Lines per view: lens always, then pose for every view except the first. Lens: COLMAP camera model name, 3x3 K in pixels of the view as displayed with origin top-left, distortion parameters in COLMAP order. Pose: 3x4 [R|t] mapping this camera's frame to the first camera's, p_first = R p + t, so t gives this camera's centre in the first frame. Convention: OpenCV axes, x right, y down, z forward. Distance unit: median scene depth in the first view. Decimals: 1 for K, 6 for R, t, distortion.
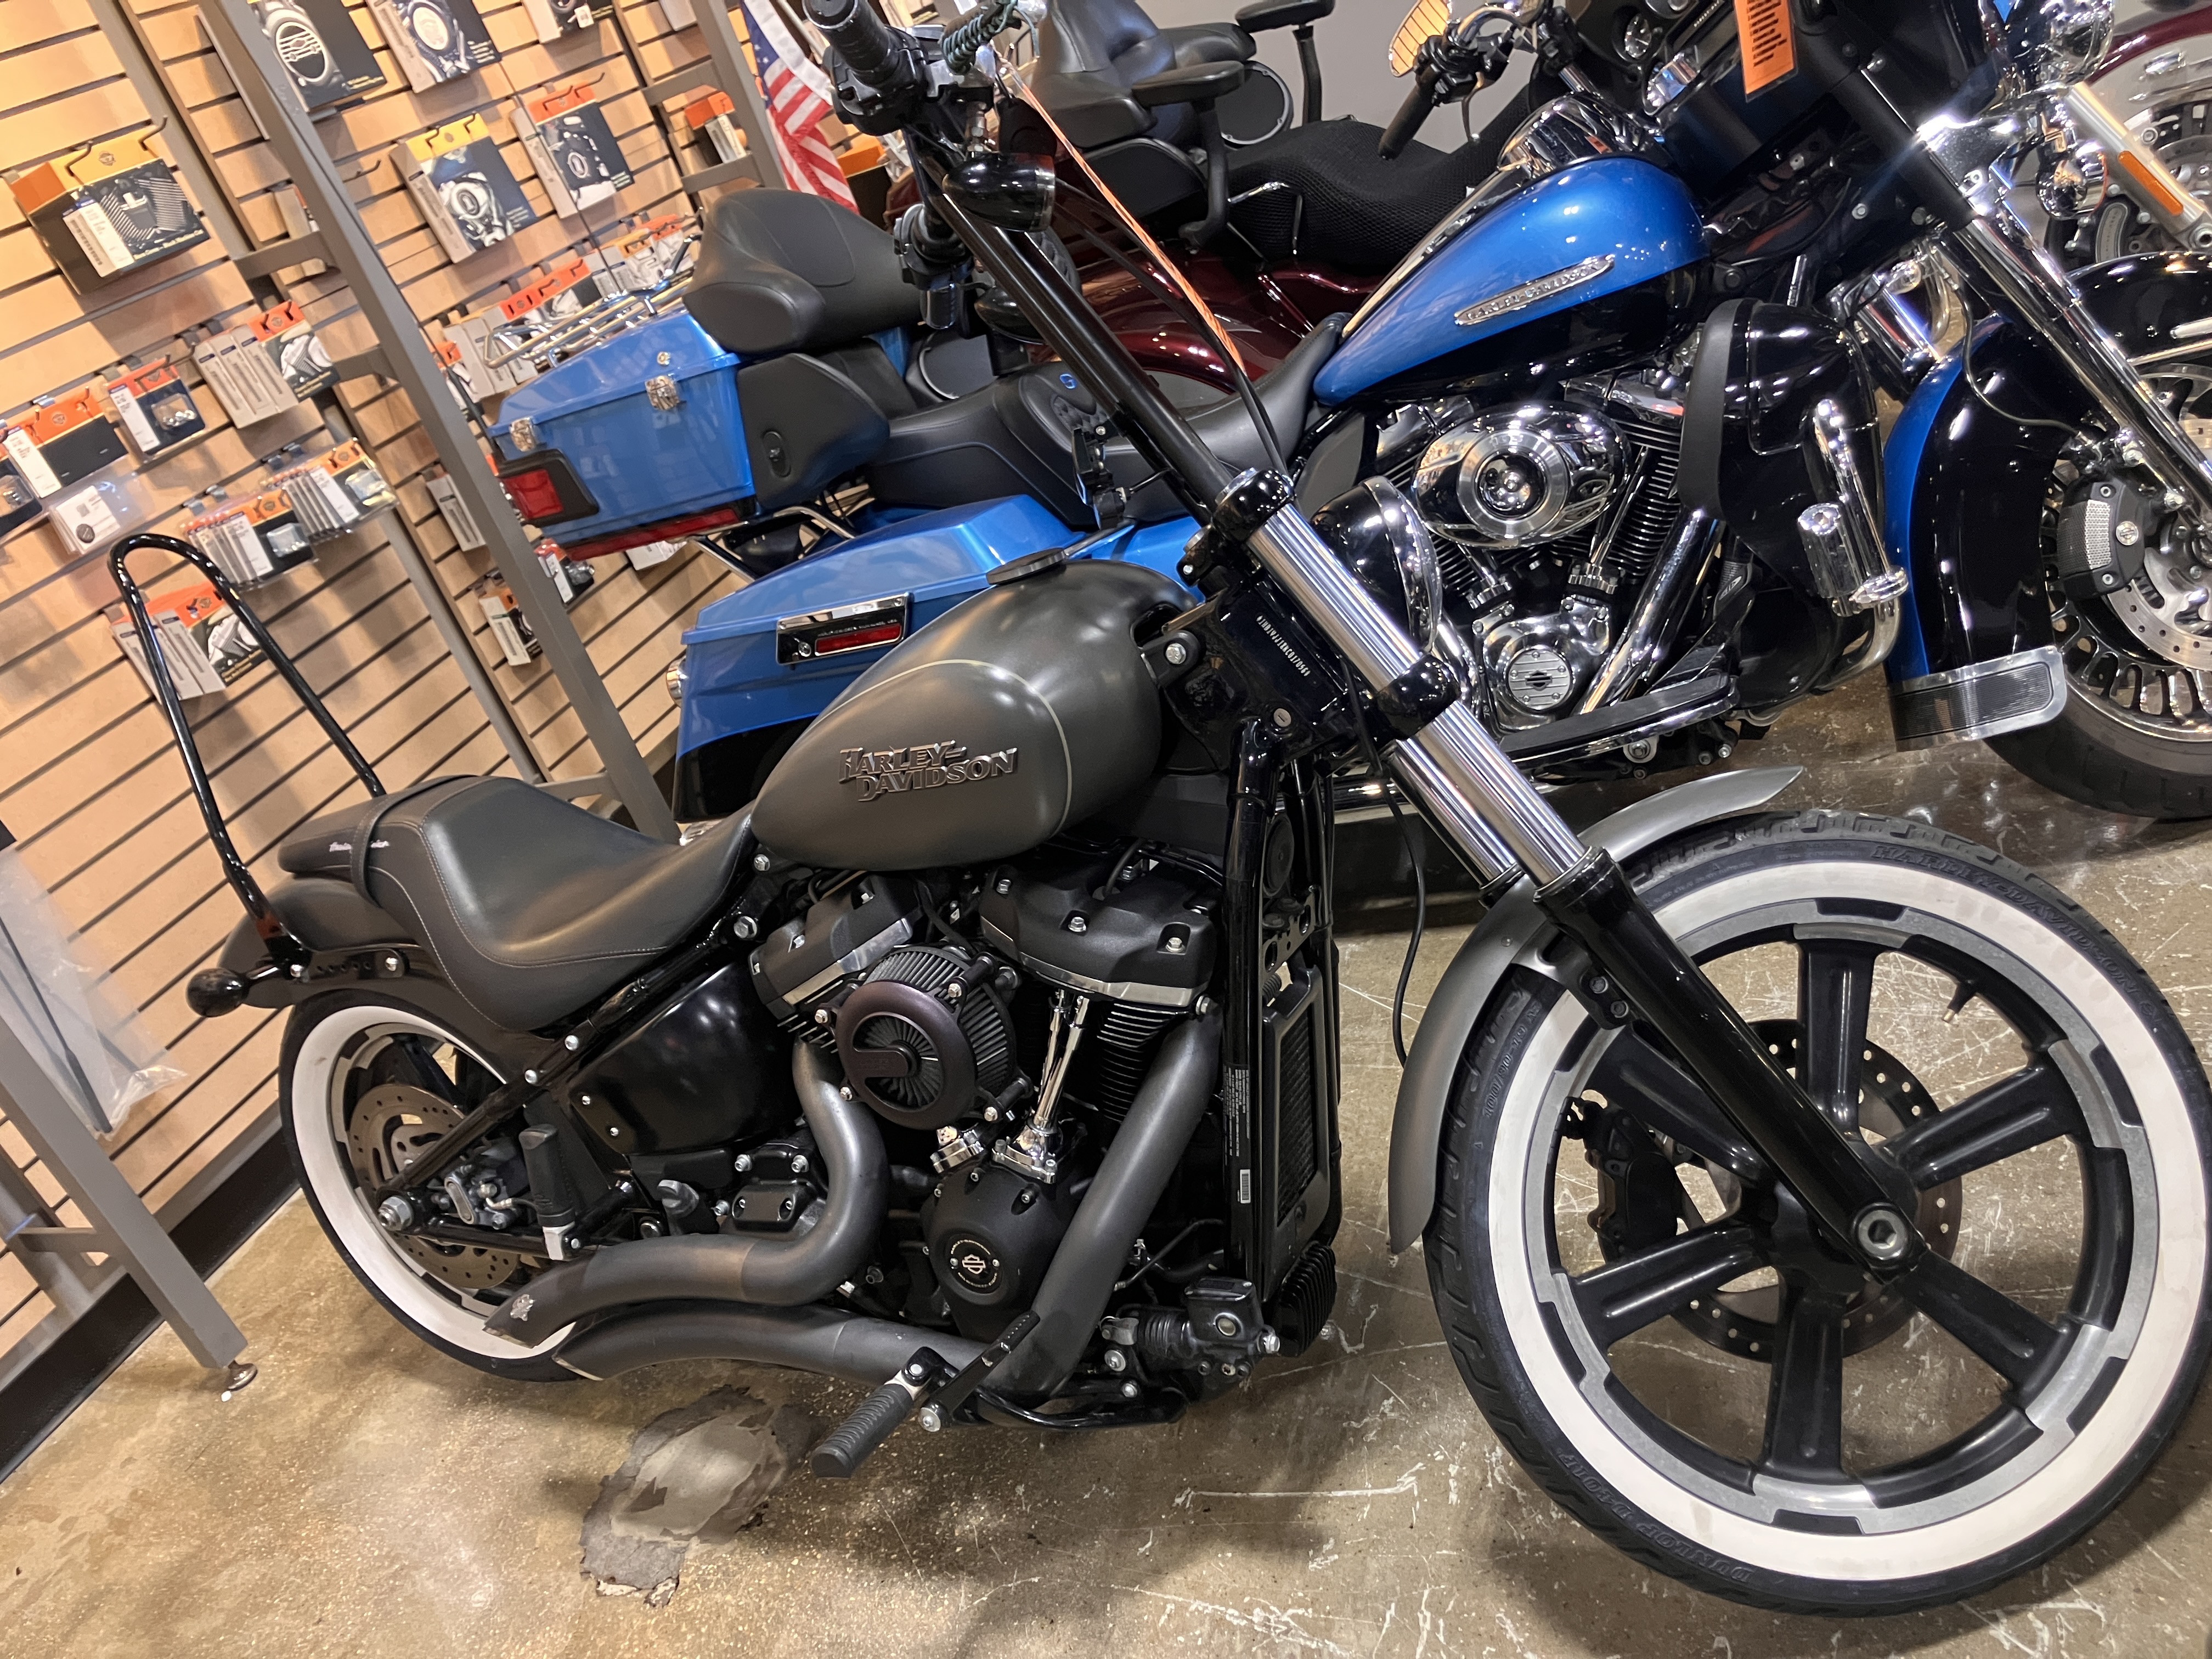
lens RADIAL K [[1841.1, 0, 1108.0], [0, 1841.1, 819.0], [0, 0, 1]] dist [0.005324, 0.011125]
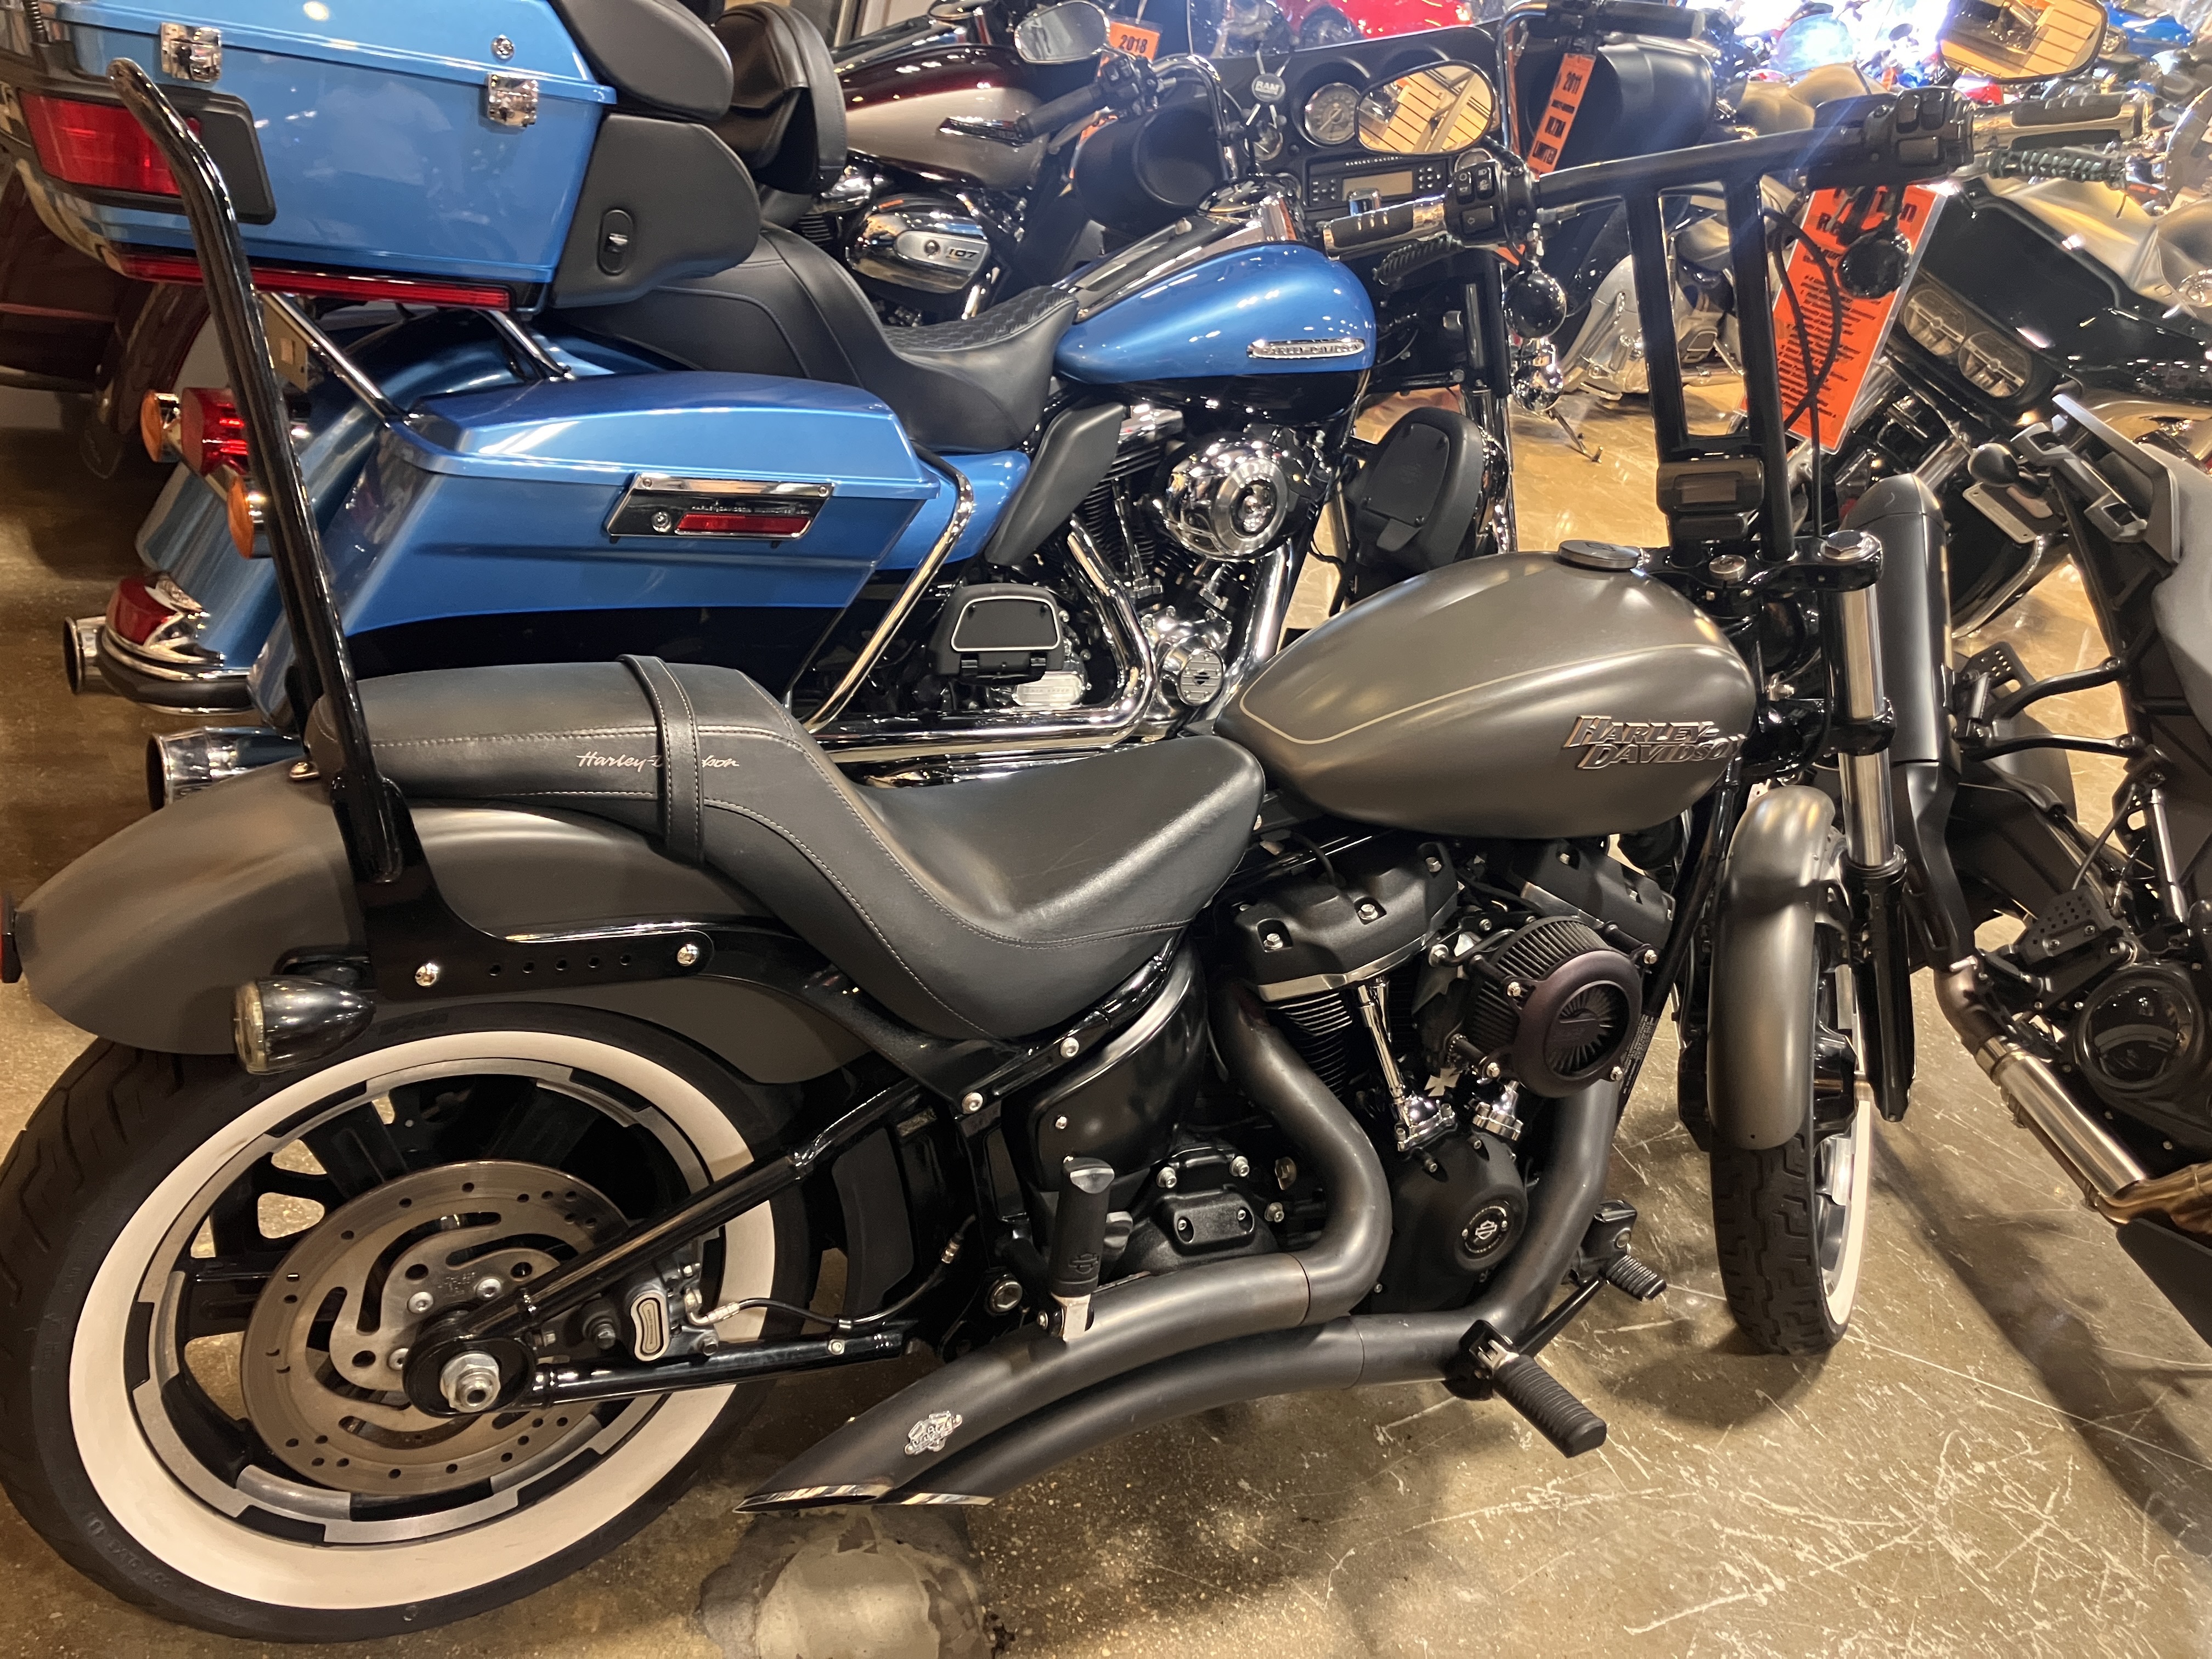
lens RADIAL K [[1808.0, 0, 1106.0], [0, 1808.0, 829.5], [0, 0, 1]] dist [0.047462, -0.063151]
pose [[0.471321, 0.032484, 0.881363, -0.896528], [-0.048837, 0.998750, -0.010694, 0.037663], [-0.880609, -0.038002, 0.472318, 0.613659]]
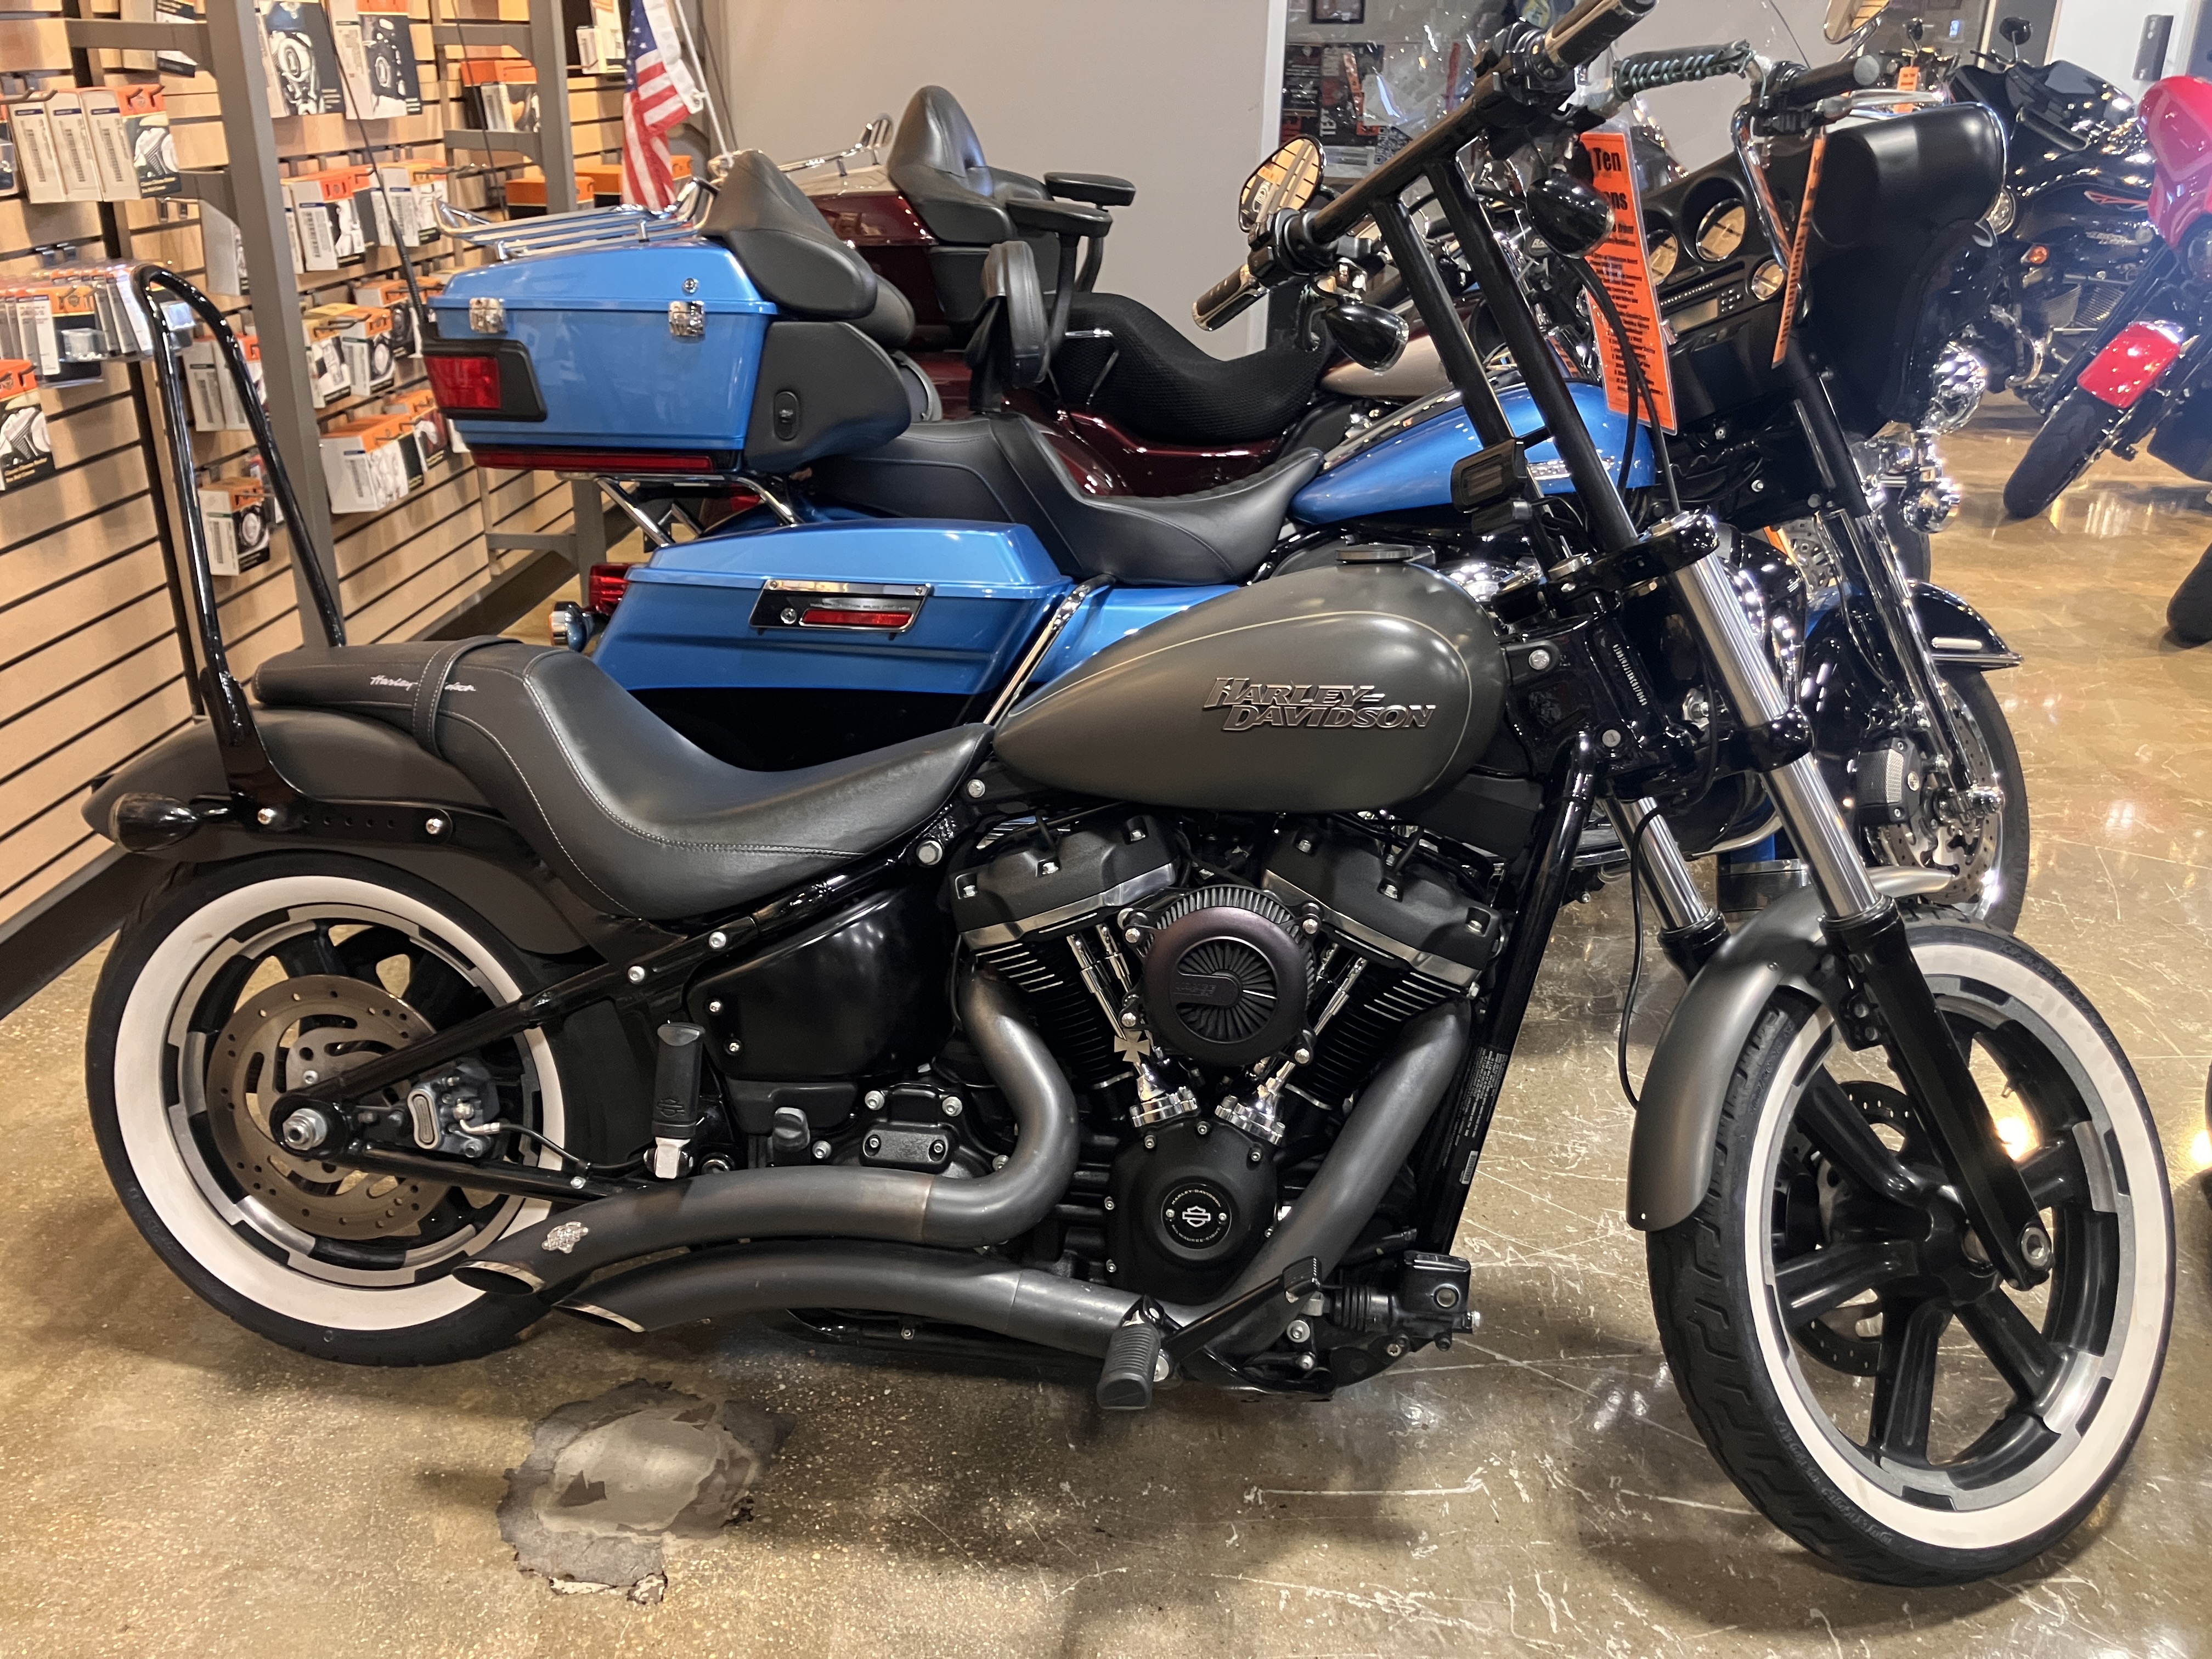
lens RADIAL K [[1827.8, 0, 1106.0], [0, 1827.8, 829.5], [0, 0, 1]] dist [0.013500, -0.001254]
pose [[0.890030, 0.207872, 0.405753, -0.474345], [-0.159041, 0.975659, -0.150981, 0.165659], [-0.427261, 0.069846, 0.901426, 0.102858]]
